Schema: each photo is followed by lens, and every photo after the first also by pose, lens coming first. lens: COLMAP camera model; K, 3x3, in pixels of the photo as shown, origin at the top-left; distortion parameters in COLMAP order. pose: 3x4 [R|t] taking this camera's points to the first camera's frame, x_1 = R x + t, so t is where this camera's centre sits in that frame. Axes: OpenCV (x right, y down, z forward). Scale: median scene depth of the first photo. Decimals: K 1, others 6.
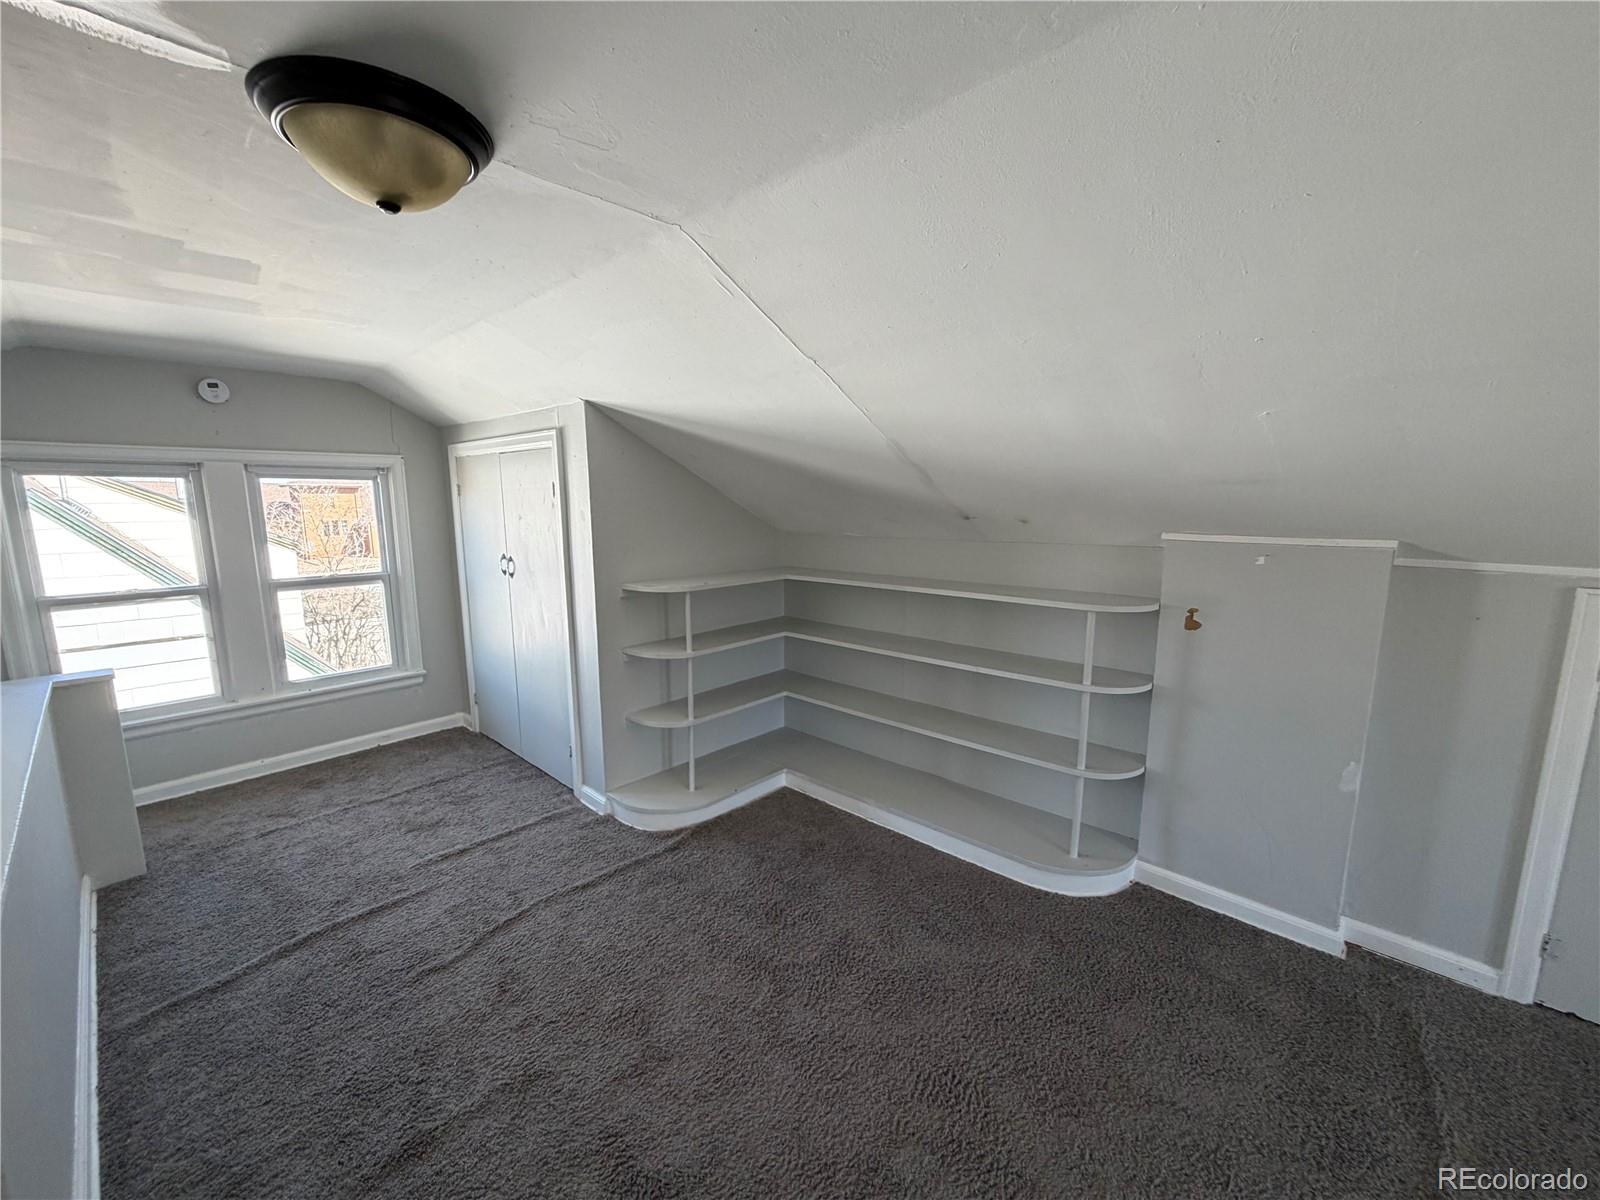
lens RADIAL K [[638.1, 0, 799.6], [0, 638.1, 602.9], [0, 0, 1]] dist [0.000121, -0.000115]
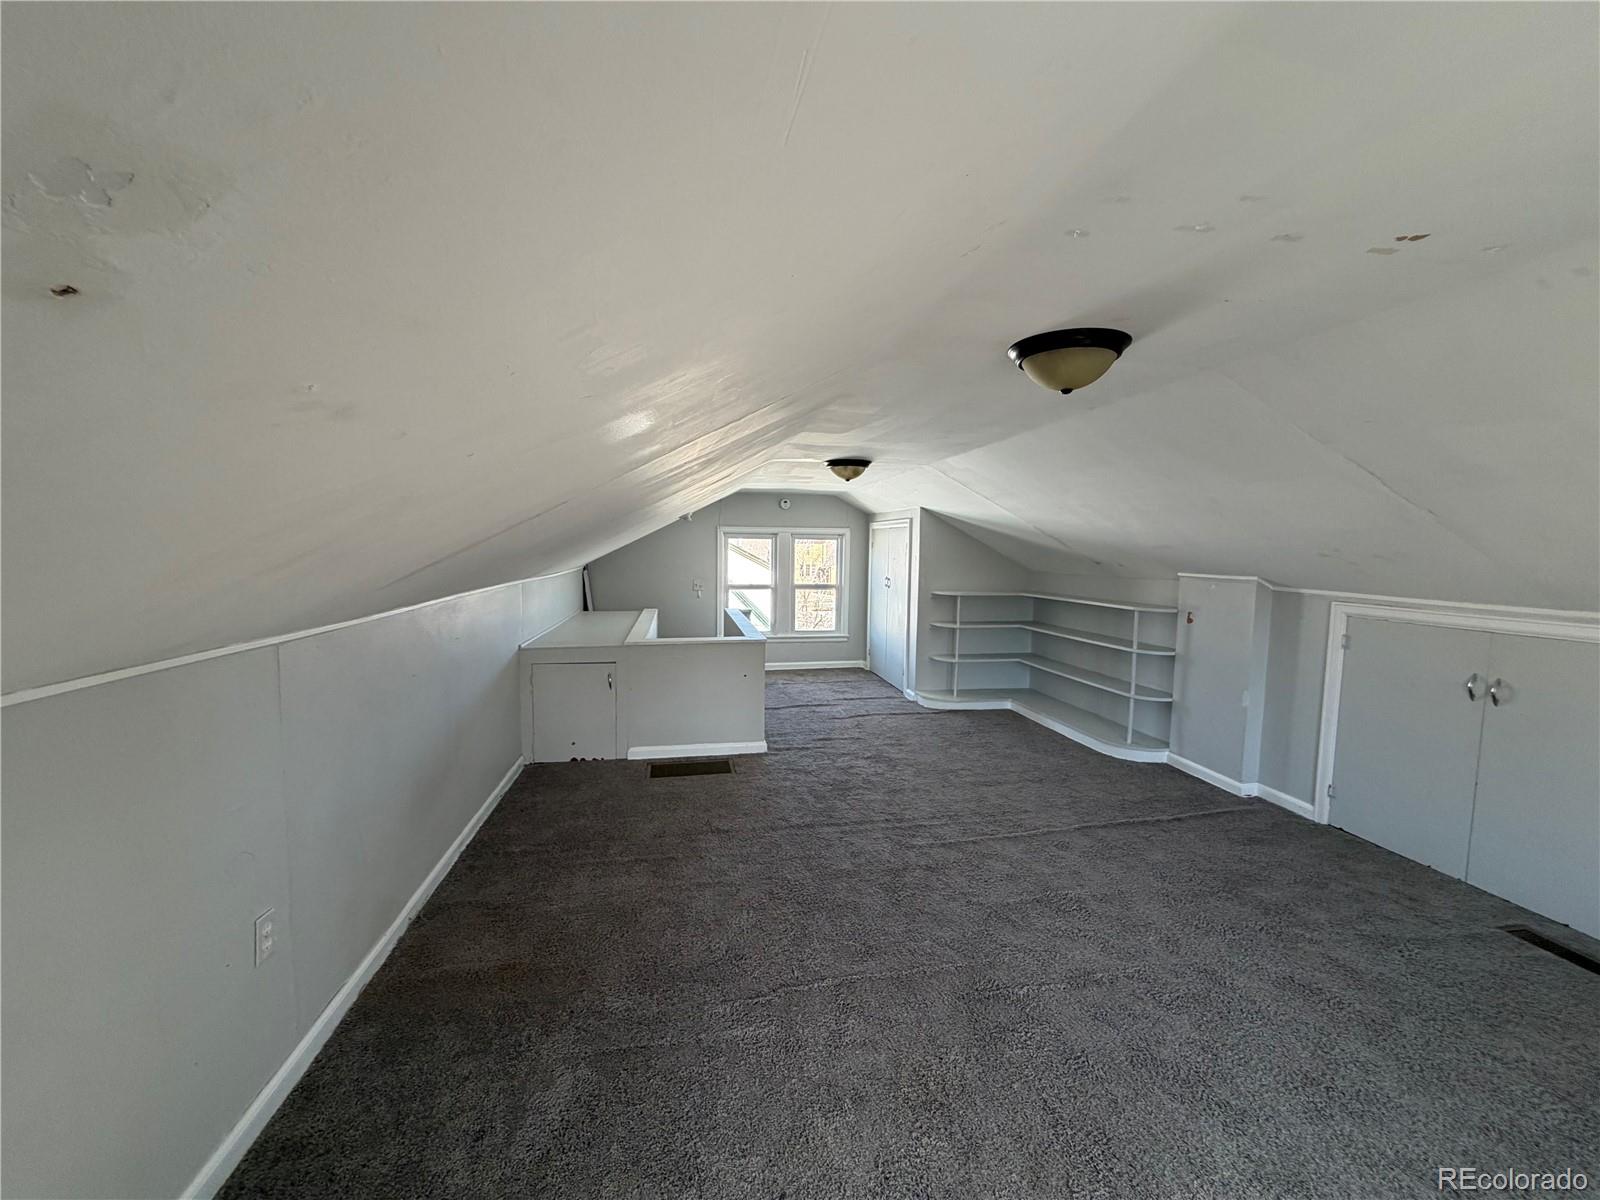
lens RADIAL K [[638.1, 0, 796.0], [0, 638.1, 607.4], [0, 0, 1]] dist [0.000121, -0.000115]
pose [[0.800231, 0.066401, -0.596004, 0.619151], [-0.108241, 0.993521, -0.034643, 0.145607], [0.589842, 0.092235, 0.802234, -0.938447]]
